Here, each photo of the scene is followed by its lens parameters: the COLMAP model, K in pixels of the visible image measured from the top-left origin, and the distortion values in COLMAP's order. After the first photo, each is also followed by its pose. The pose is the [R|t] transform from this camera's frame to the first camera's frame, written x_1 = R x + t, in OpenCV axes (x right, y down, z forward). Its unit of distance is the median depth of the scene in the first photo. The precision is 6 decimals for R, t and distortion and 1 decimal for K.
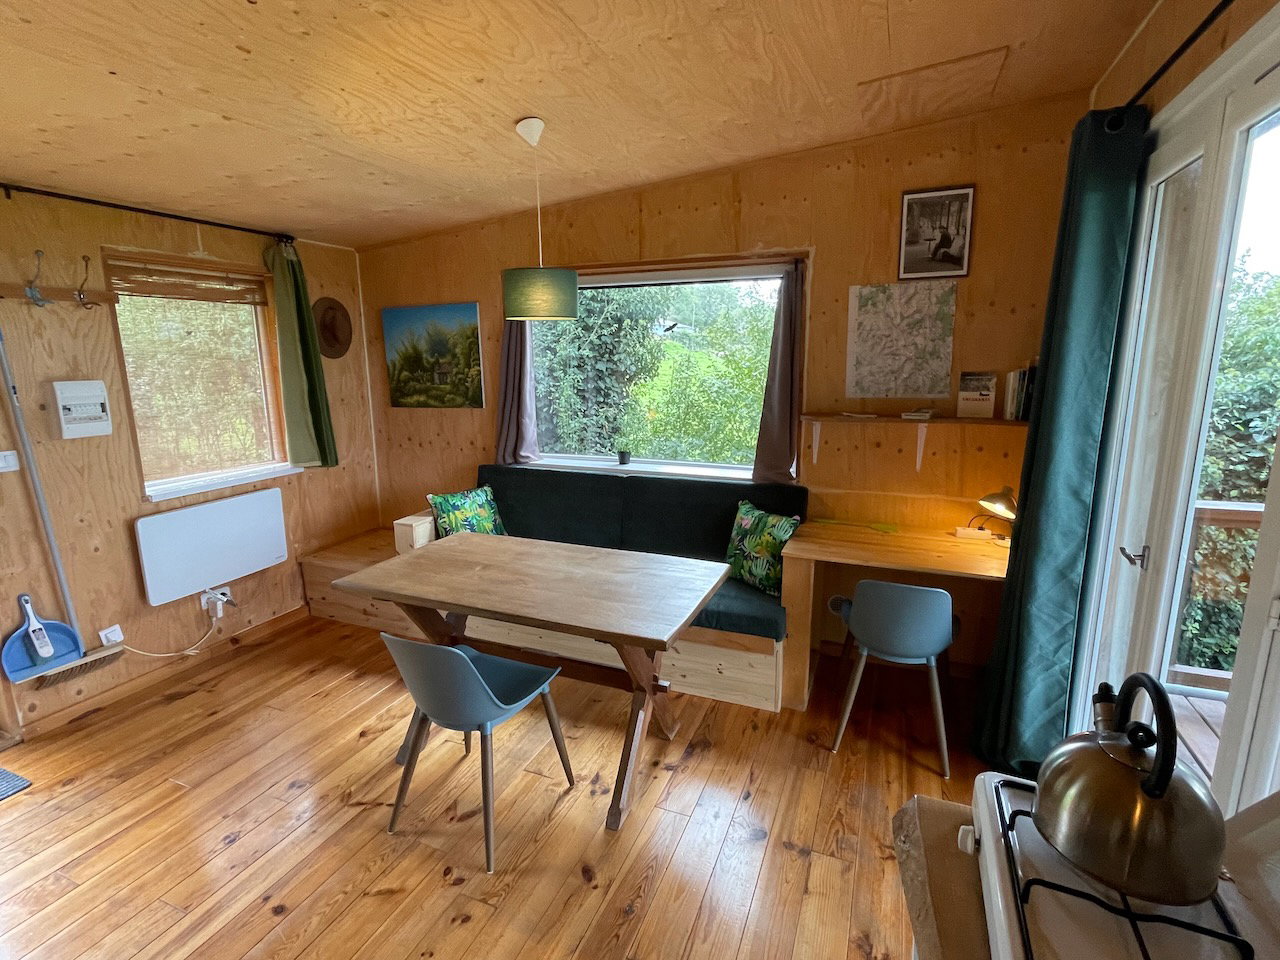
lens RADIAL K [[629.5, 0, 642.4], [0, 629.5, 473.7], [0, 0, 1]] dist [0.002836, -0.000023]
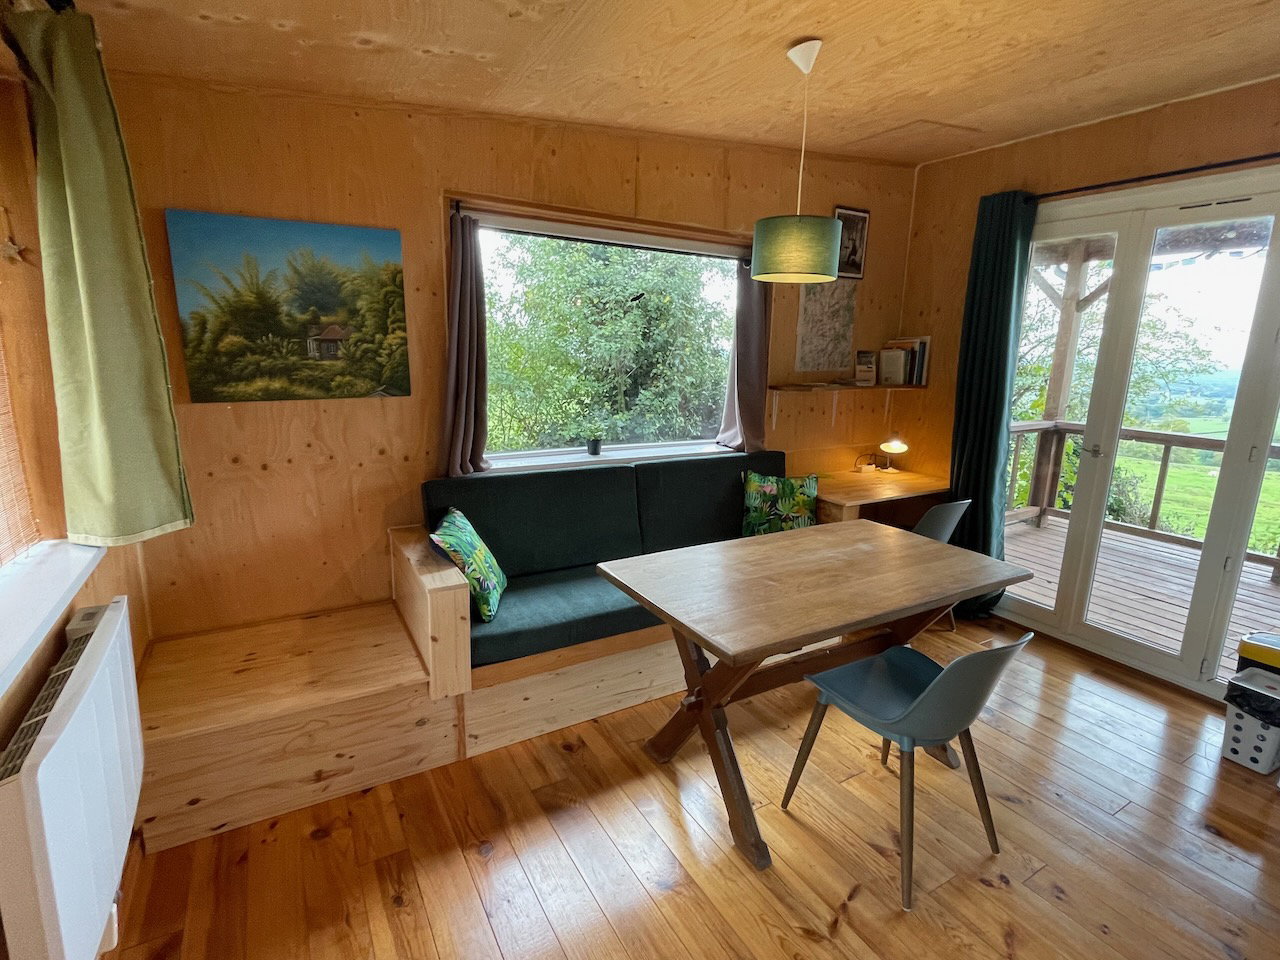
lens RADIAL K [[629.5, 0, 642.4], [0, 629.5, 473.7], [0, 0, 1]] dist [0.002836, -0.000023]
pose [[0.596621, -0.136447, 0.790839, -0.649287], [0.119703, 0.989547, 0.080426, -0.048677], [-0.793546, 0.046682, 0.606717, 0.421057]]
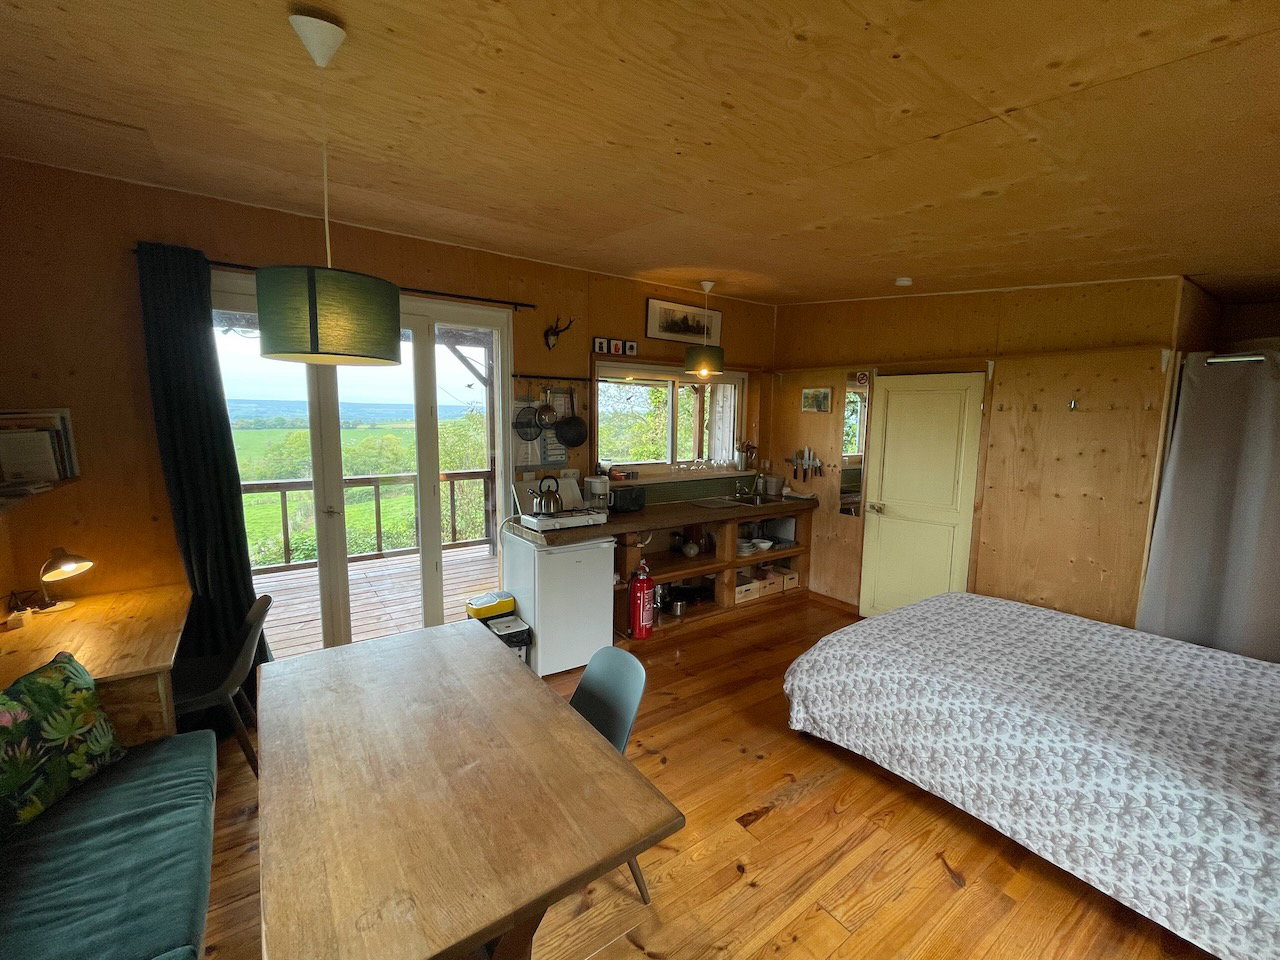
lens RADIAL K [[537.8, 0, 640.0], [0, 537.8, 480.0], [0, 0, 1]] dist [-0.000189, -0.000035]
pose [[-0.851153, -0.070655, 0.520141, -0.435826], [0.092605, 0.955146, 0.281283, -0.160615], [-0.516685, 0.287582, -0.806432, 0.825649]]
